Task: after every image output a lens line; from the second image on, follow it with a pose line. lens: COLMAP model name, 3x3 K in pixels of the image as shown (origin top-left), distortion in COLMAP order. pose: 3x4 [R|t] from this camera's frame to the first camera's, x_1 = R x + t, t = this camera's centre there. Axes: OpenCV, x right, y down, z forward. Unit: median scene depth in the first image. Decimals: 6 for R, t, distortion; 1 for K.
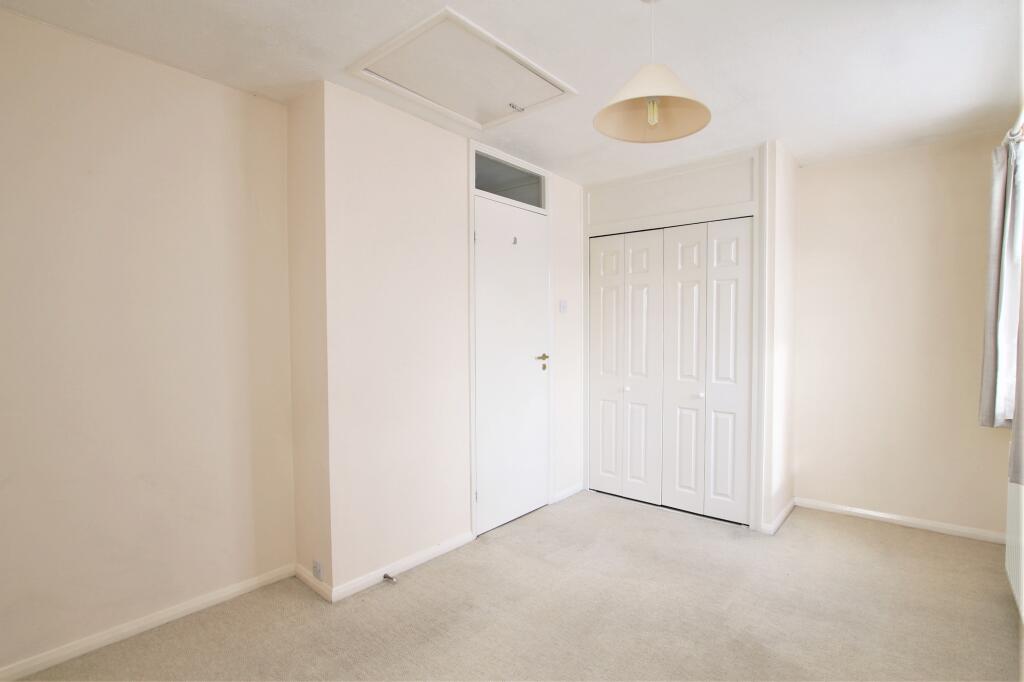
lens RADIAL K [[489.4, 0, 519.1], [0, 489.4, 348.2], [0, 0, 1]] dist [-0.003209, -0.000242]
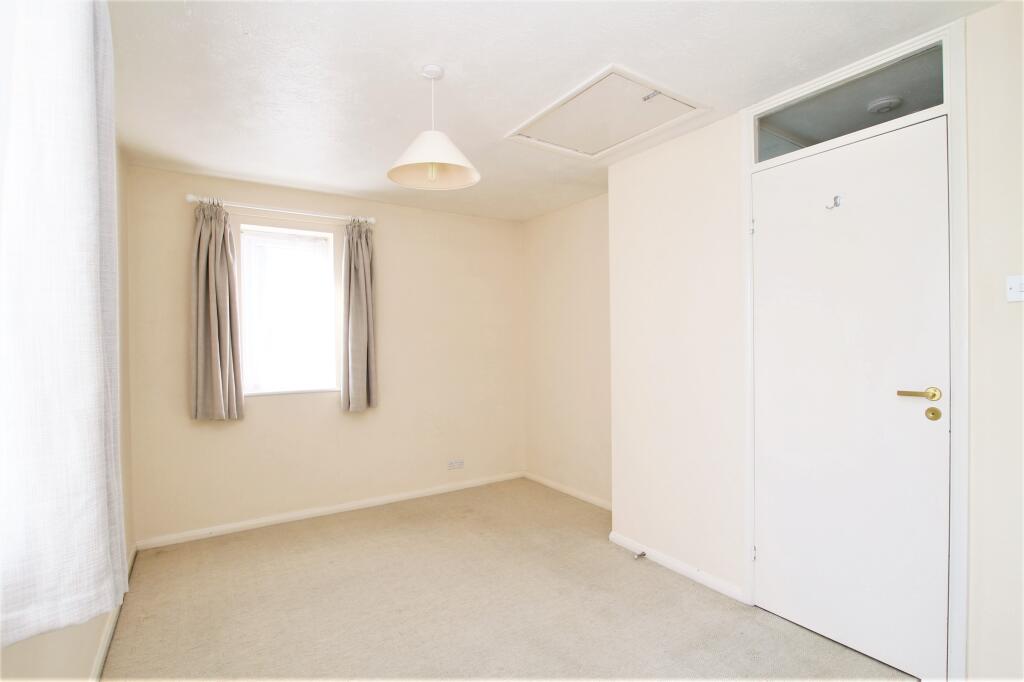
lens RADIAL K [[489.4, 0, 519.1], [0, 489.4, 348.2], [0, 0, 1]] dist [-0.003209, -0.000242]
pose [[-0.260915, 0.019189, -0.965171, 0.866109], [-0.017647, 0.999541, 0.024643, -0.046573], [0.965201, 0.023462, -0.260456, 0.940285]]
